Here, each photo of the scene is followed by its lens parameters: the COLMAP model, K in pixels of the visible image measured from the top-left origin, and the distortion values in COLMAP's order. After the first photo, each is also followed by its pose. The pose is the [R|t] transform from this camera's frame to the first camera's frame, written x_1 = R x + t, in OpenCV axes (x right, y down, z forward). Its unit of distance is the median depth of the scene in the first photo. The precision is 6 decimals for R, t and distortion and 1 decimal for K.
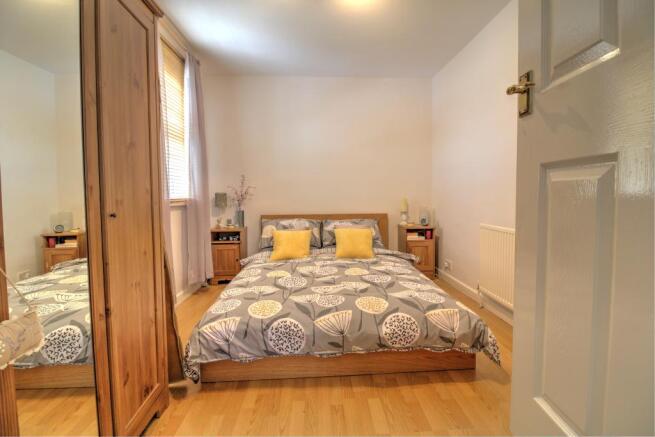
lens RADIAL K [[304.2, 0, 330.8], [0, 304.2, 207.7], [0, 0, 1]] dist [-0.001317, -0.013108]
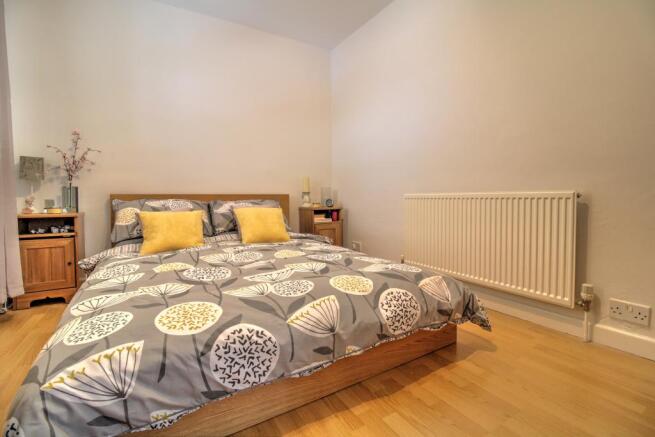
lens RADIAL K [[304.2, 0, 330.8], [0, 304.2, 207.7], [0, 0, 1]] dist [-0.001317, -0.013108]
pose [[0.879991, -0.011842, 0.474843, -0.262845], [0.019740, 0.999737, -0.011649, 0.155414], [-0.474581, 0.019624, 0.879993, 0.416539]]
